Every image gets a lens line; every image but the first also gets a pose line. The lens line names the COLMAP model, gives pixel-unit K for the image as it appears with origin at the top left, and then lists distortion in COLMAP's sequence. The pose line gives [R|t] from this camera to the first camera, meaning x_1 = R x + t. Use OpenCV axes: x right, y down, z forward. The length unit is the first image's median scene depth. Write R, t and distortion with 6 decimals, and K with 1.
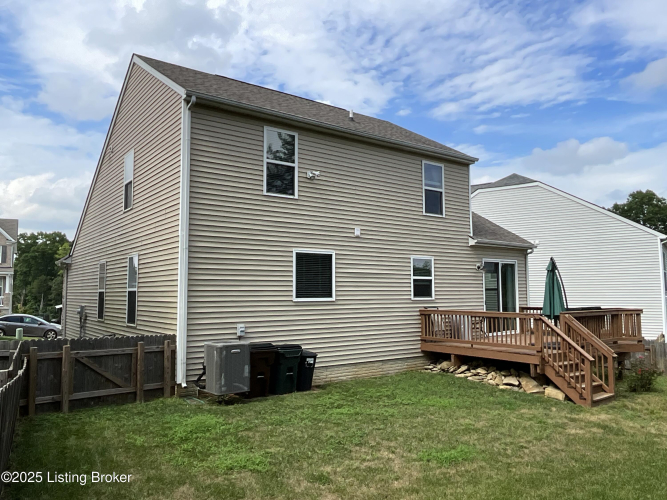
lens RADIAL K [[508.2, 0, 333.5], [0, 508.2, 250.0], [0, 0, 1]] dist [0.041324, 0.005283]
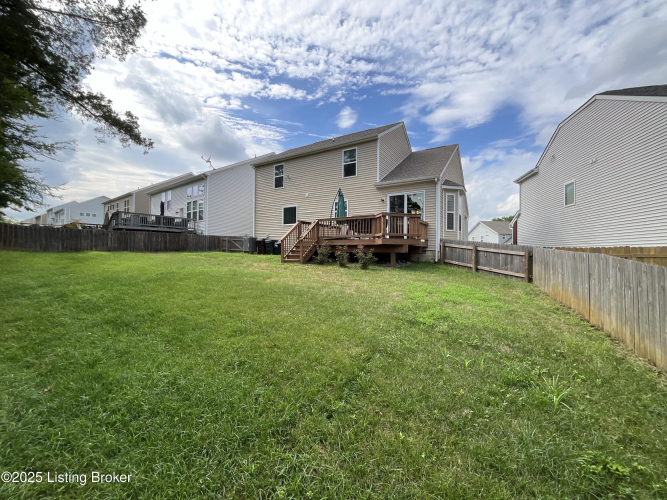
lens RADIAL K [[269.9, 0, 331.7], [0, 269.9, 249.7], [0, 0, 1]] dist [-0.000104, 0.000143]
pose [[0.344414, -0.000809, -0.938818, 1.262488], [0.062007, 0.997836, 0.021888, 0.196169], [0.936768, -0.065752, 0.343719, 0.675397]]
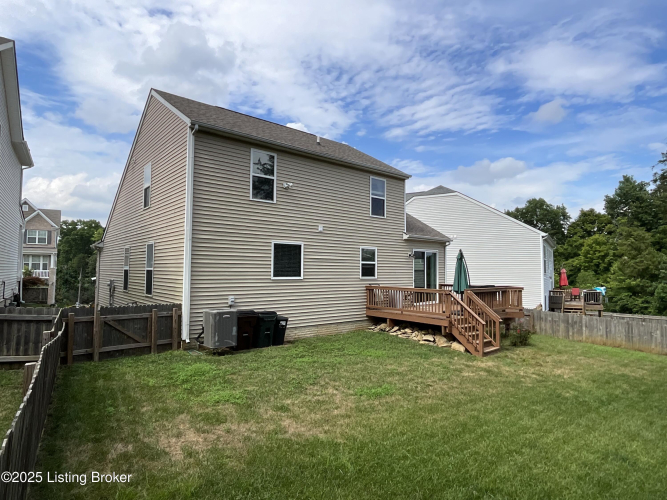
lens RADIAL K [[386.0, 0, 328.0], [0, 386.0, 254.4], [0, 0, 1]] dist [0.054934, -0.000733]
pose [[0.998930, 0.014246, 0.044002, 0.023094], [-0.016287, 0.998791, 0.046373, -0.014324], [-0.043289, -0.047040, 0.997955, -0.027558]]
